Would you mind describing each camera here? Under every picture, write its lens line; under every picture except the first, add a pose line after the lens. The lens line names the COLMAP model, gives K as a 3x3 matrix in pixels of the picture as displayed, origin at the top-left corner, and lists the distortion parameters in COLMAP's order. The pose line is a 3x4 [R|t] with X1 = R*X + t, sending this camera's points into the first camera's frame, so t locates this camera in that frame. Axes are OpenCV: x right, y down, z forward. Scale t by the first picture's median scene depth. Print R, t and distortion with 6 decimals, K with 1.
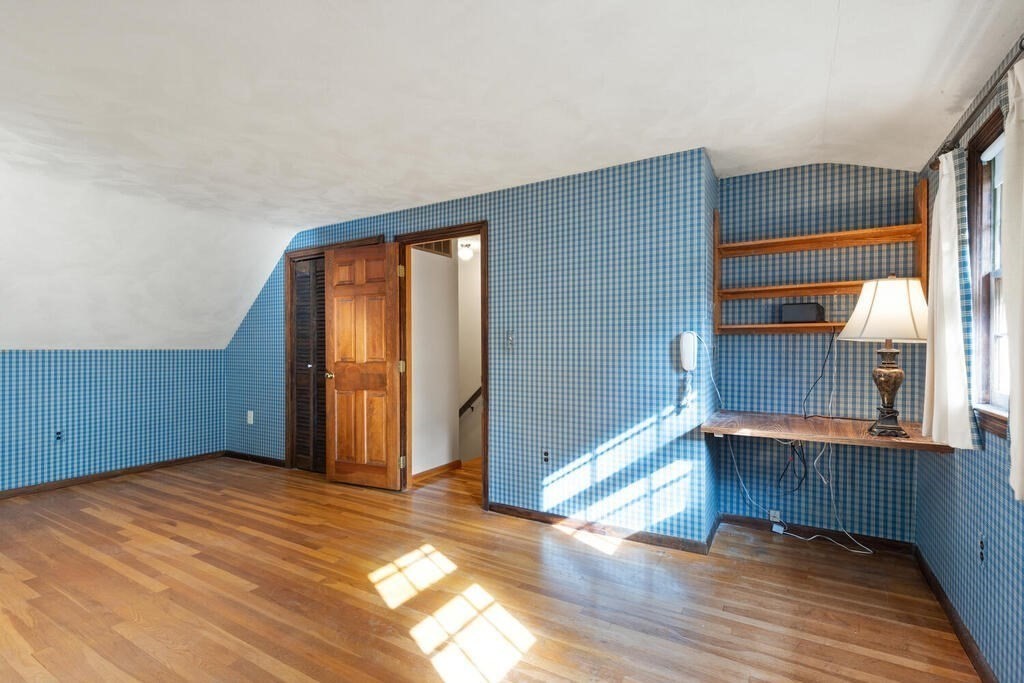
lens RADIAL K [[465.4, 0, 504.6], [0, 465.4, 349.4], [0, 0, 1]] dist [0.009050, -0.001866]
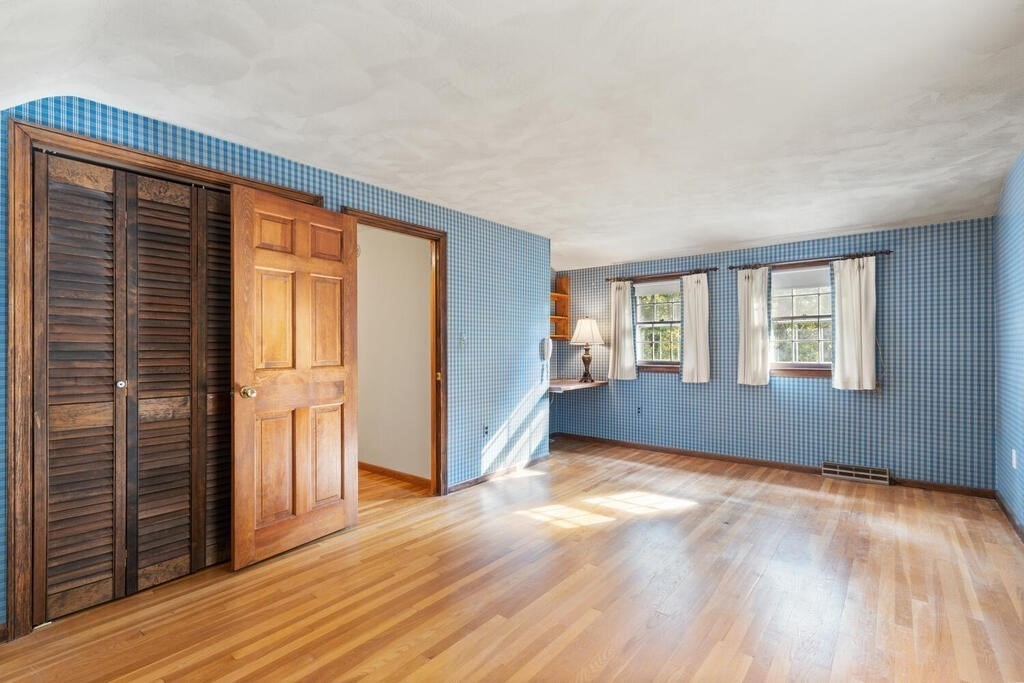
lens RADIAL K [[465.4, 0, 504.1], [0, 465.4, 342.0], [0, 0, 1]] dist [0.009050, -0.001866]
pose [[0.157485, 0.015544, 0.987399, -1.195312], [0.007694, 0.999826, -0.016967, 0.004619], [-0.987491, 0.010269, 0.157338, 0.740863]]
